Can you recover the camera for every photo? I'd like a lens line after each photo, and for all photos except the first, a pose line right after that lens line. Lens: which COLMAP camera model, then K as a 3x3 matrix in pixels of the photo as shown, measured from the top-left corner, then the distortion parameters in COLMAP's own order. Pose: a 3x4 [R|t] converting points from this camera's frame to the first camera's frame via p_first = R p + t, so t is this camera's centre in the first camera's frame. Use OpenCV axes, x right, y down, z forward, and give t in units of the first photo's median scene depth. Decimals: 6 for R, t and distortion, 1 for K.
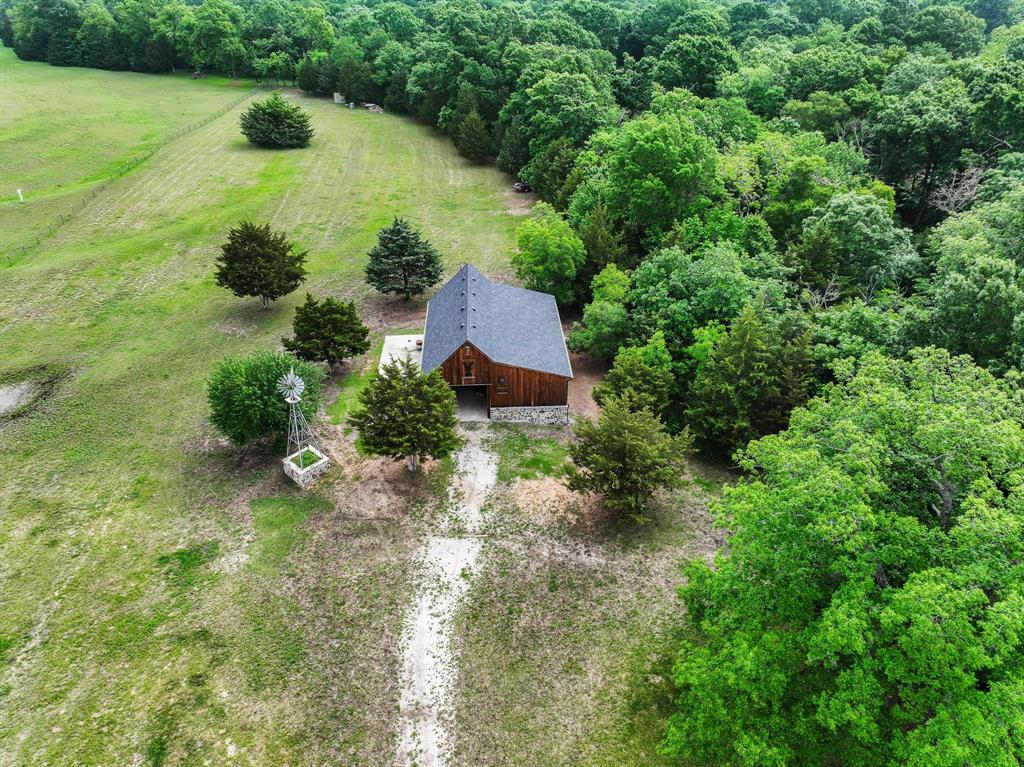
lens RADIAL K [[718.1, 0, 517.8], [0, 718.1, 378.1], [0, 0, 1]] dist [-0.001094, 0.019882]
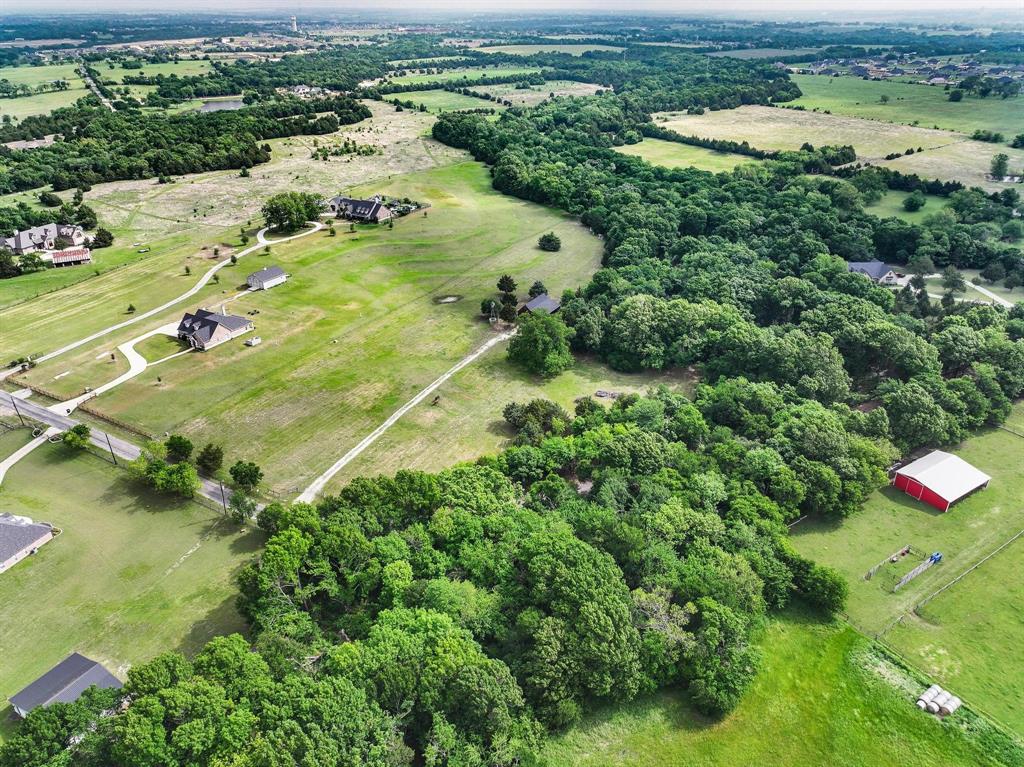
lens RADIAL K [[718.1, 0, 517.8], [0, 718.1, 378.1], [0, 0, 1]] dist [-0.001094, 0.019882]
pose [[0.837557, 0.257855, -0.481673, 1.830480], [-0.290998, 0.956704, 0.006151, 0.320211], [0.462404, 0.135014, 0.876330, -2.551312]]
